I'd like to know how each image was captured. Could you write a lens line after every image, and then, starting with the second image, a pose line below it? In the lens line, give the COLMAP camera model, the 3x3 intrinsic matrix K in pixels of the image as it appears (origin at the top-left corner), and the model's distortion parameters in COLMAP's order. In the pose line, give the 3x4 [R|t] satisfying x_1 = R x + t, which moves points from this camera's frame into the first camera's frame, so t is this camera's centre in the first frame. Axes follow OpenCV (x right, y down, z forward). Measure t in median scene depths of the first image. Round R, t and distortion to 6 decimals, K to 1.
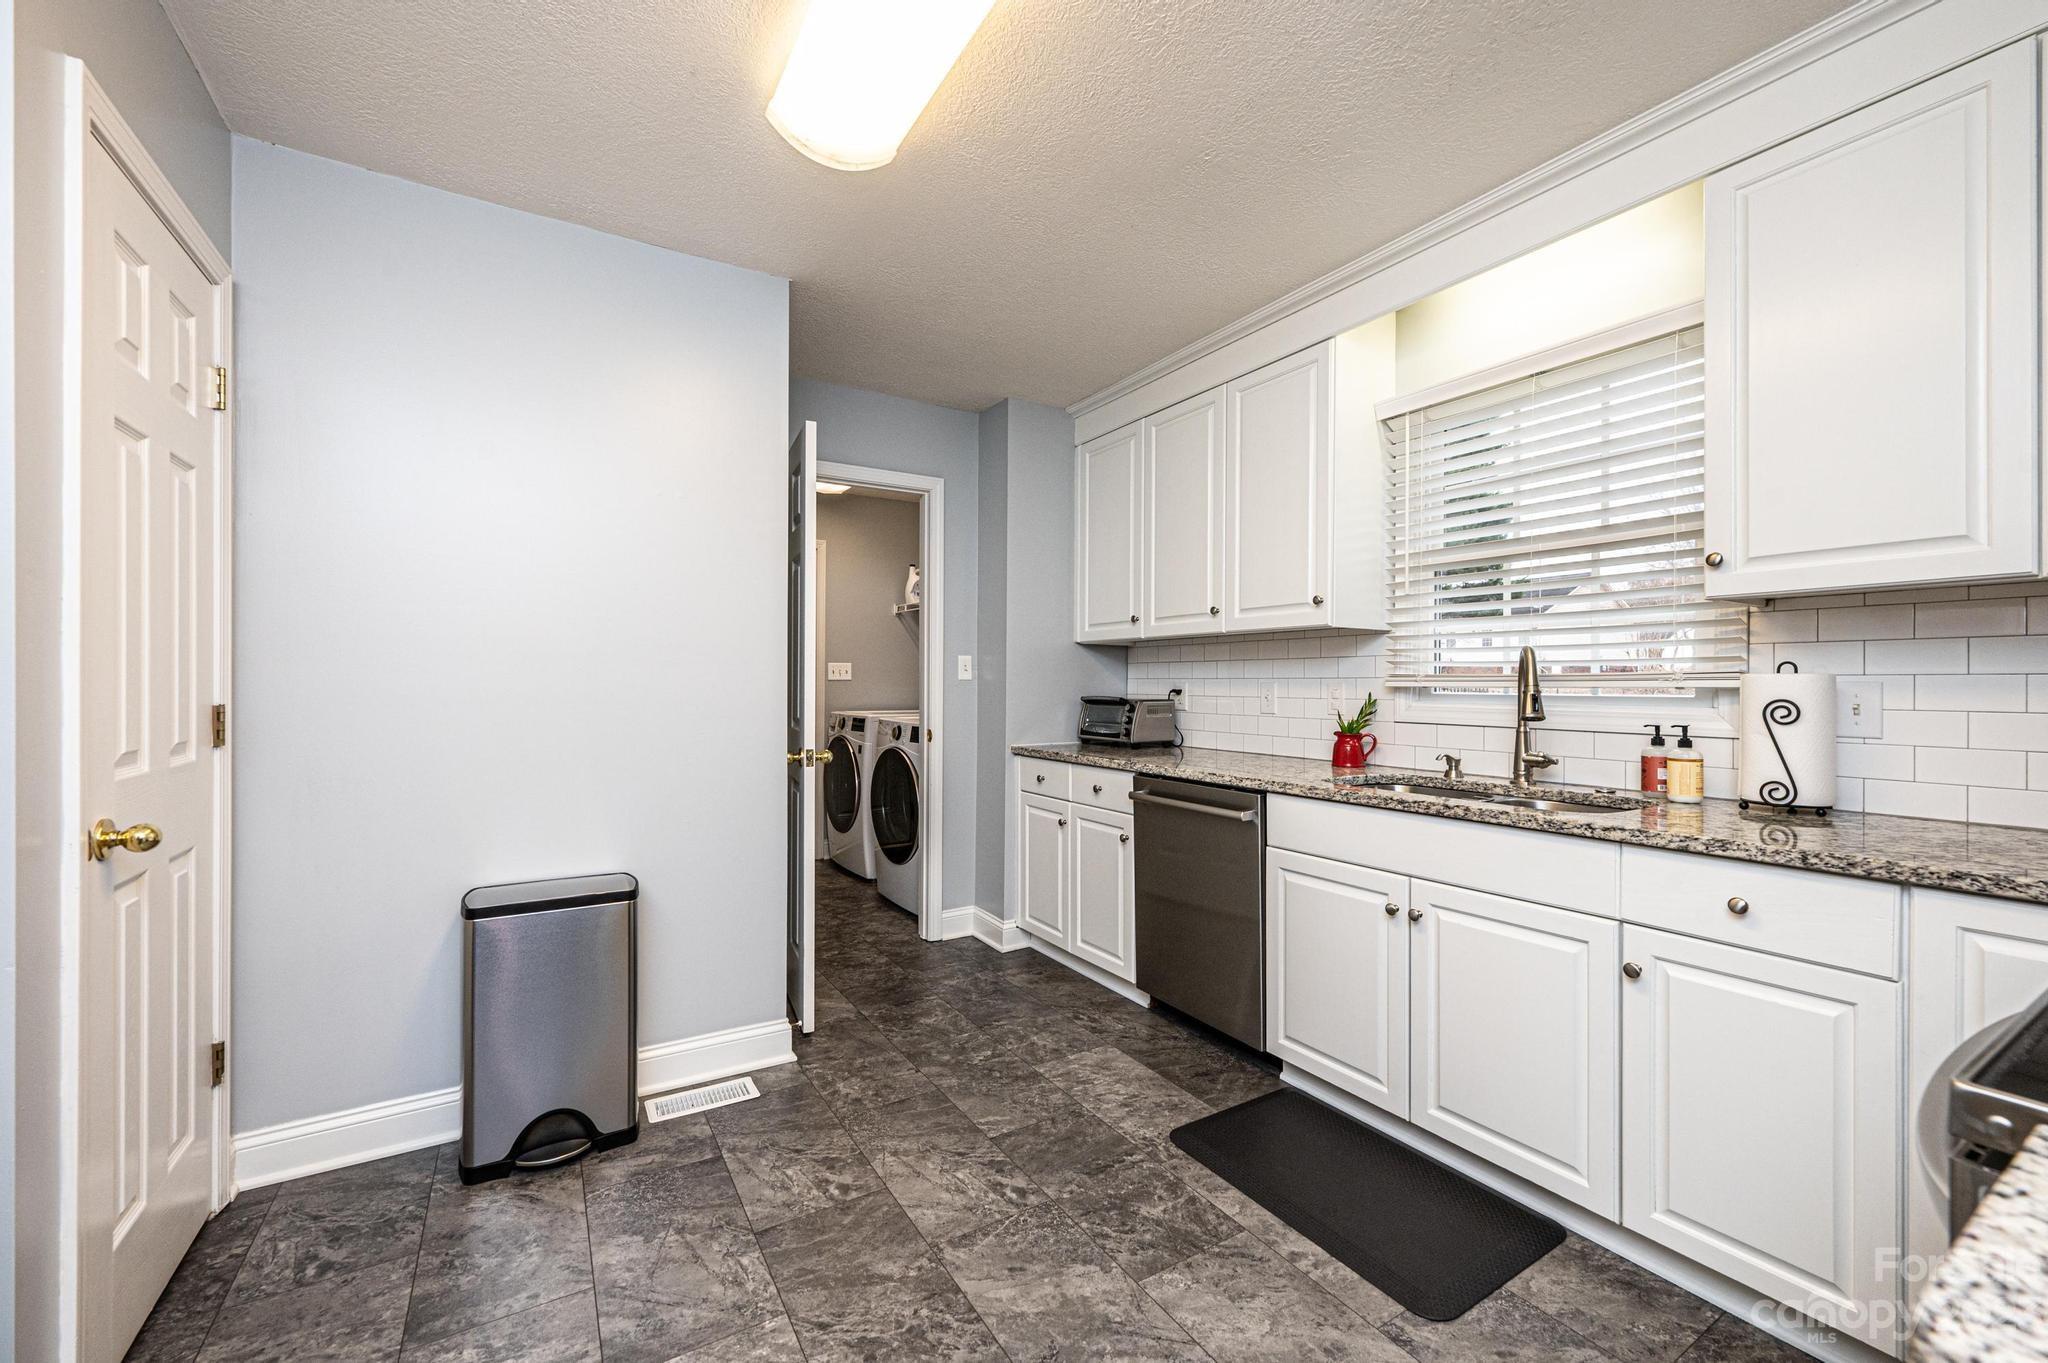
lens RADIAL K [[813.0, 0, 1024.4], [0, 813.0, 682.5], [0, 0, 1]] dist [-0.000507, -0.000045]
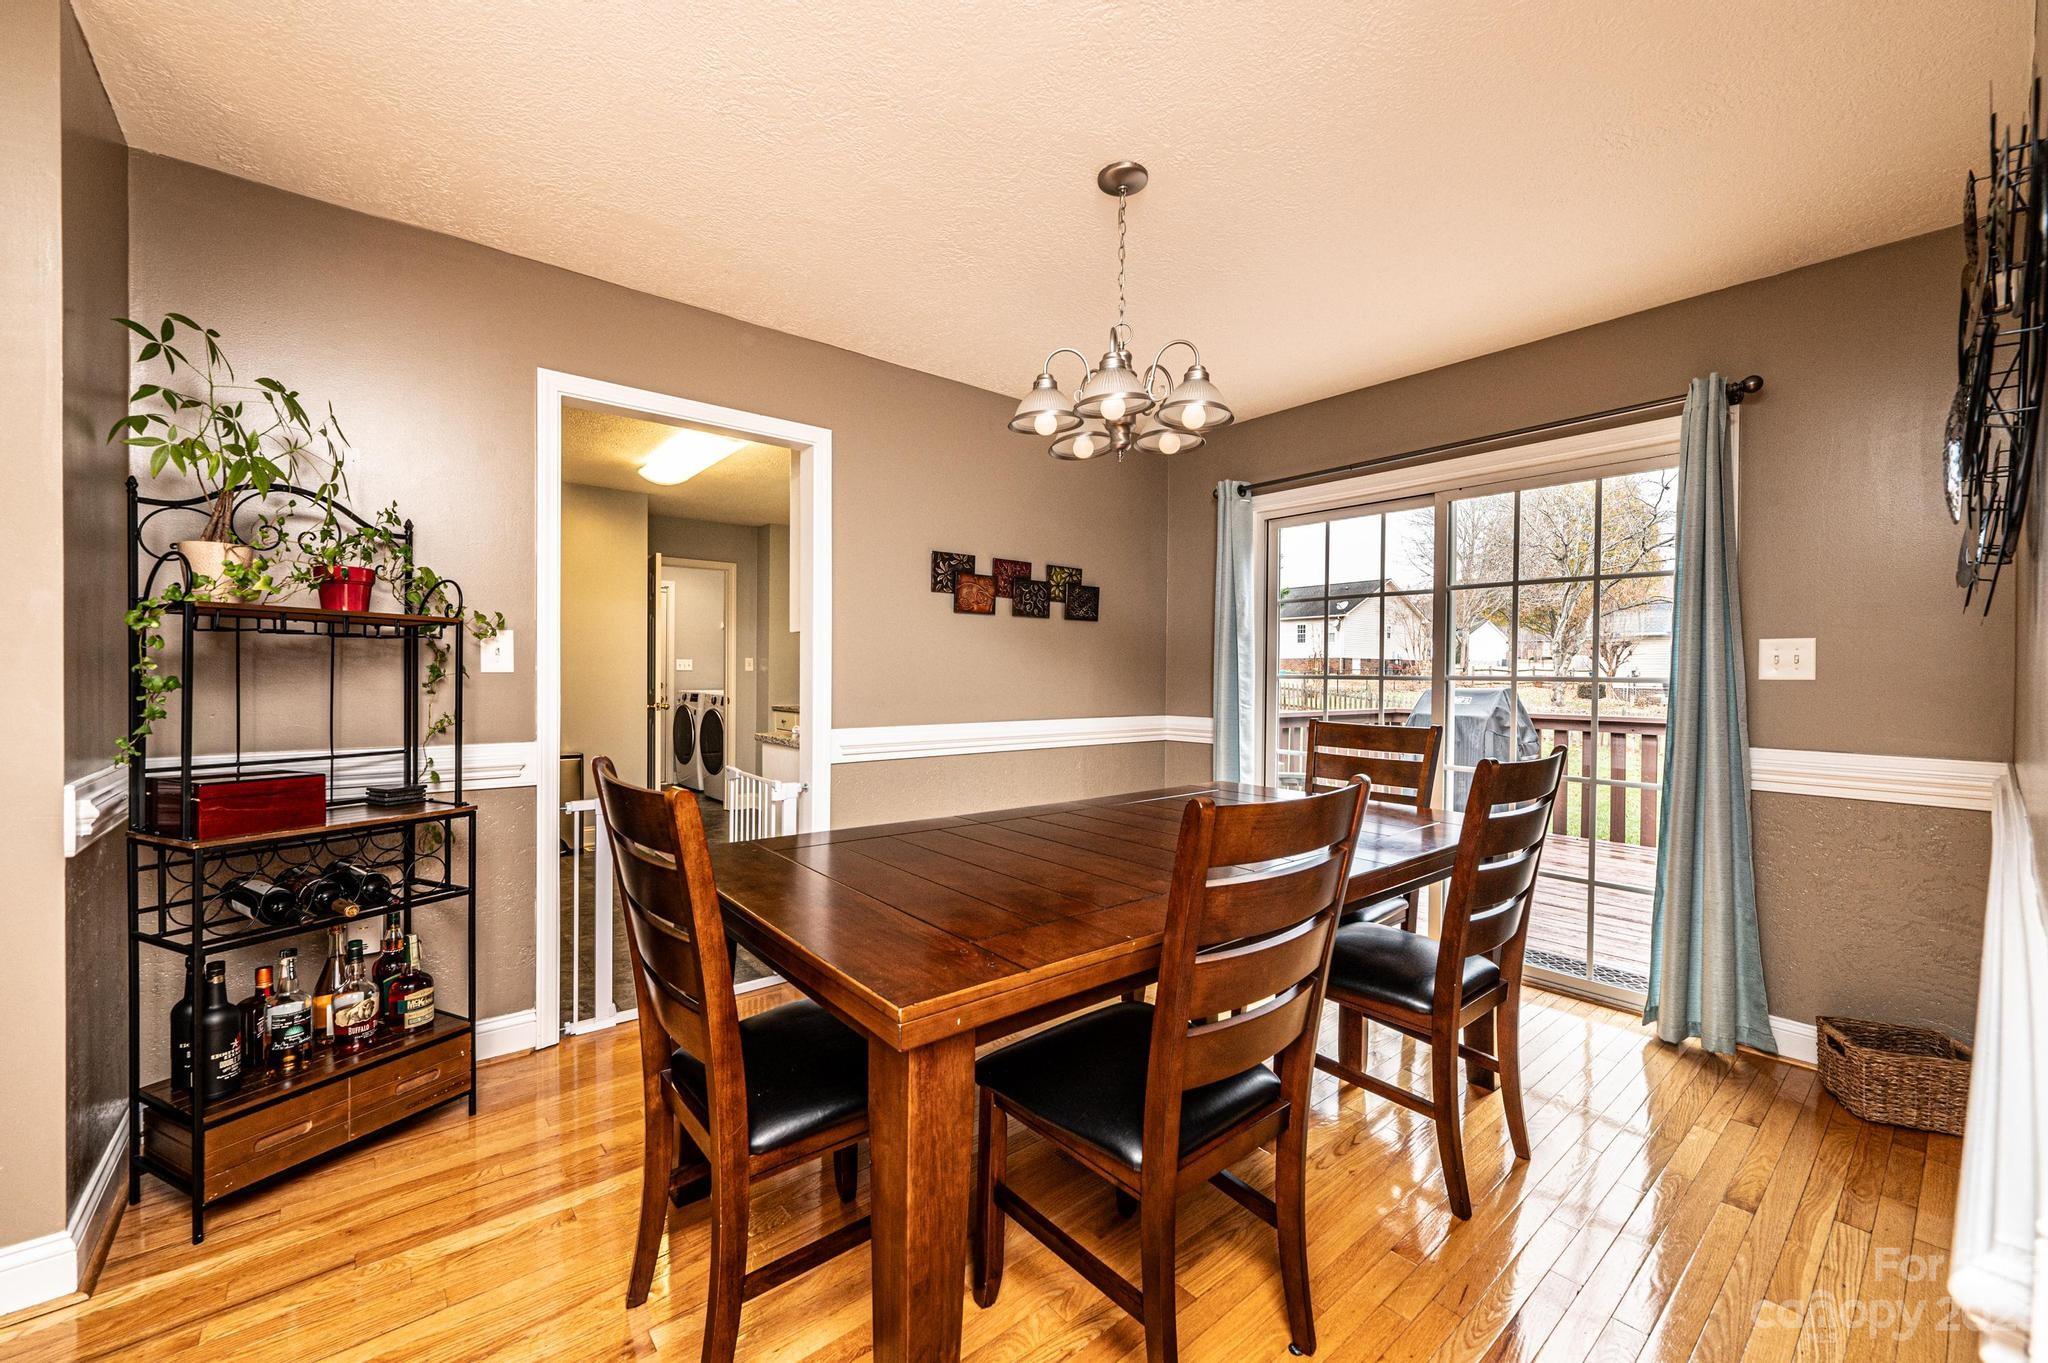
lens RADIAL K [[808.3, 0, 1024.0], [0, 808.3, 681.5], [0, 0, 1]] dist [-0.000190, -0.000037]
pose [[0.989395, 0.002609, 0.145226, 0.466698], [-0.004016, 0.999948, 0.009398, 0.001377], [-0.145194, -0.009882, 0.989354, -1.533372]]
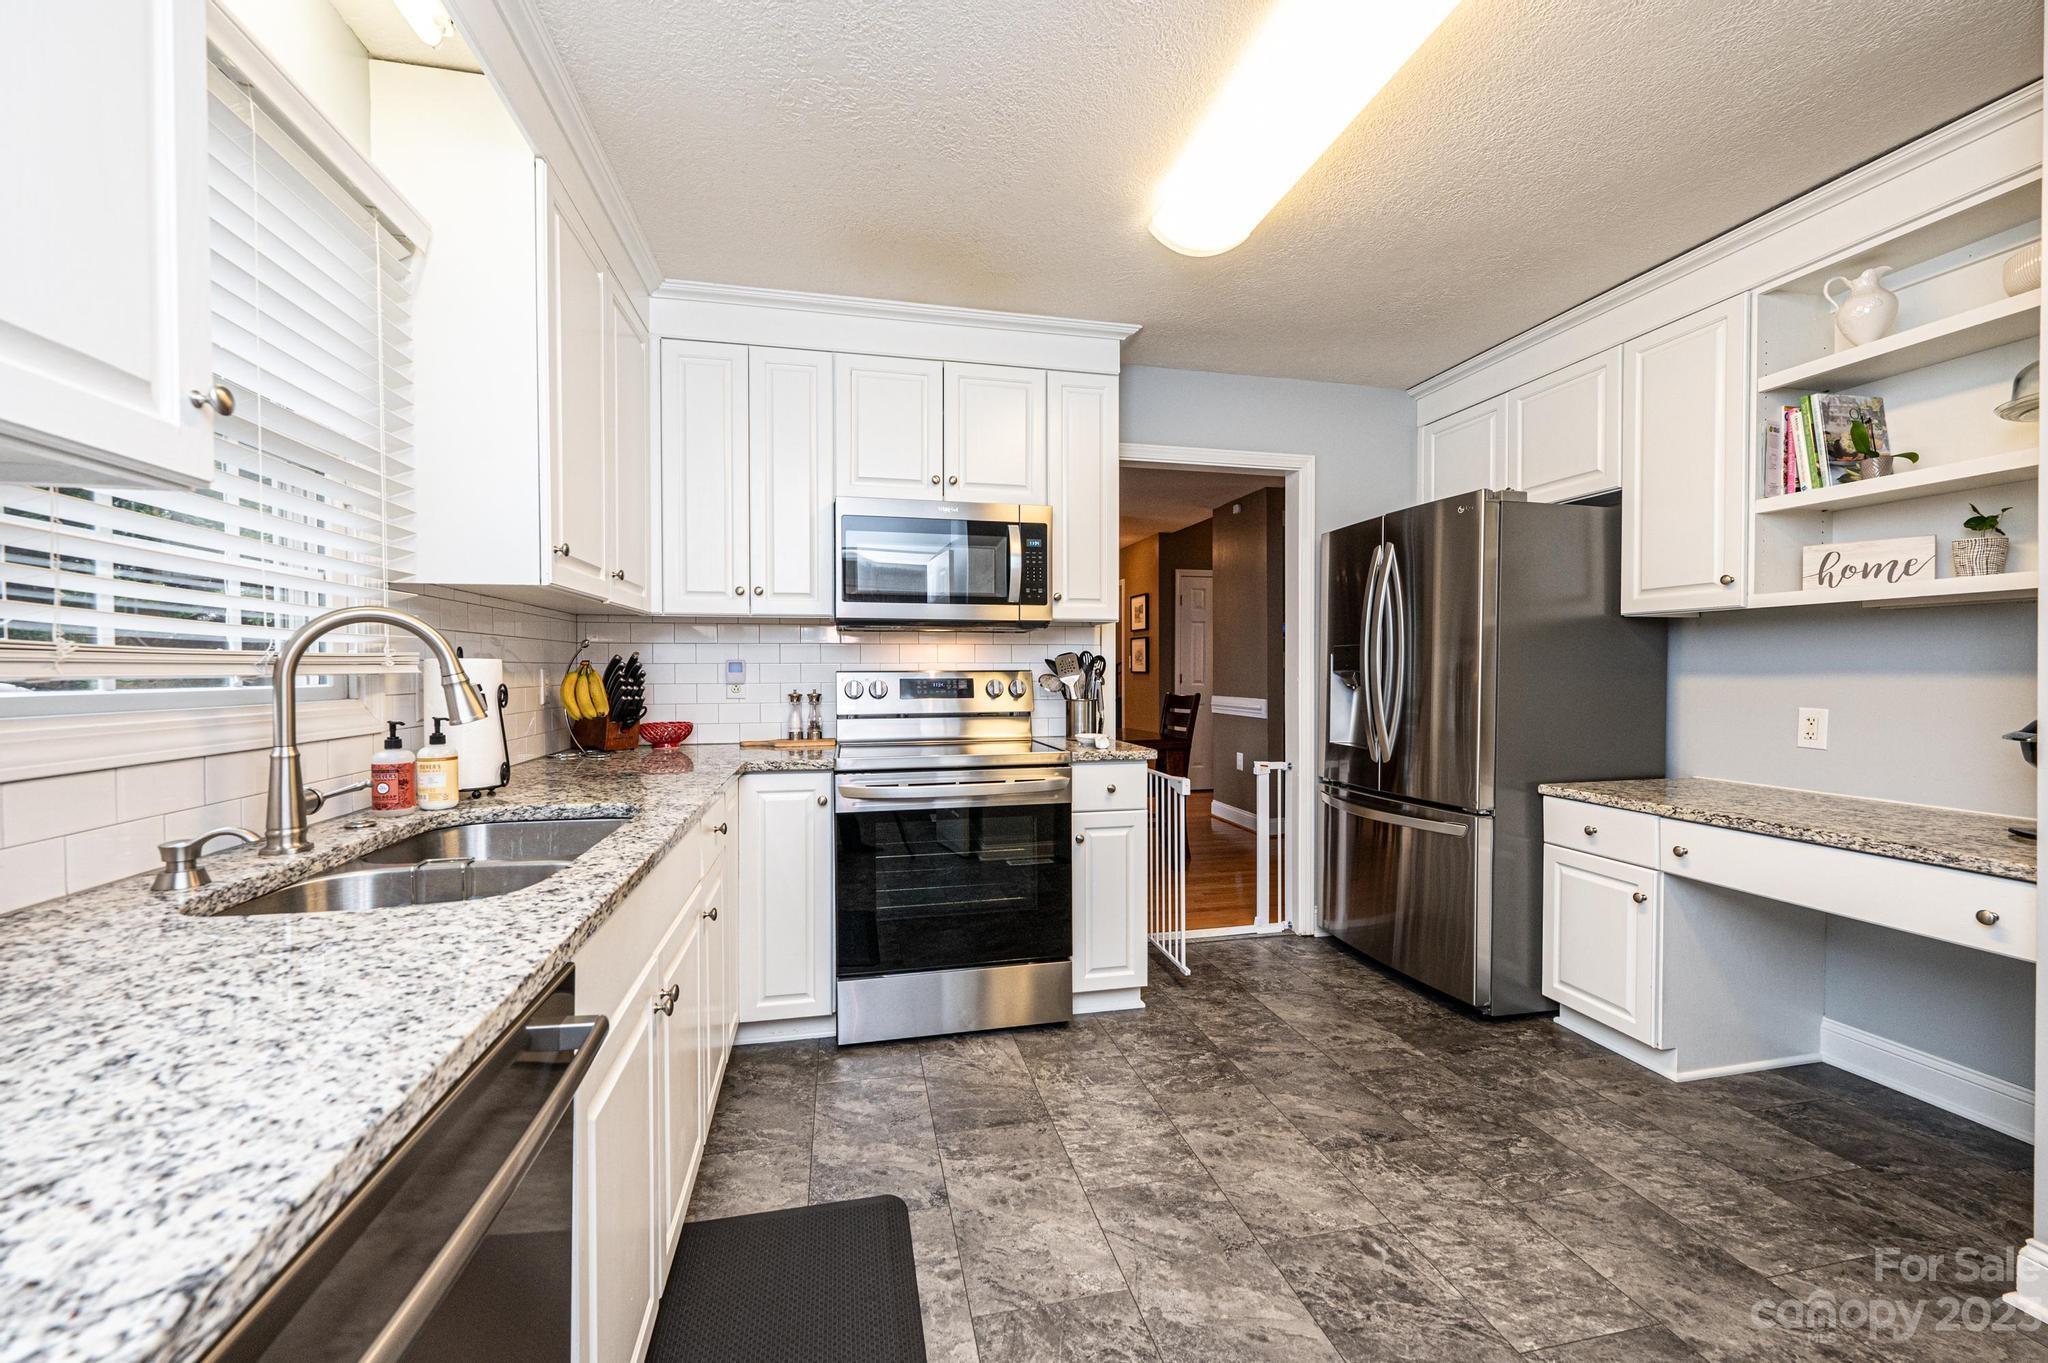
lens RADIAL K [[813.0, 0, 1024.4], [0, 813.0, 682.5], [0, 0, 1]] dist [-0.000507, -0.000045]
pose [[-0.946477, -0.006210, 0.322713, -0.035602], [-0.000867, 0.999860, 0.016698, 0.000611], [-0.322771, 0.015524, -0.946350, 1.353263]]
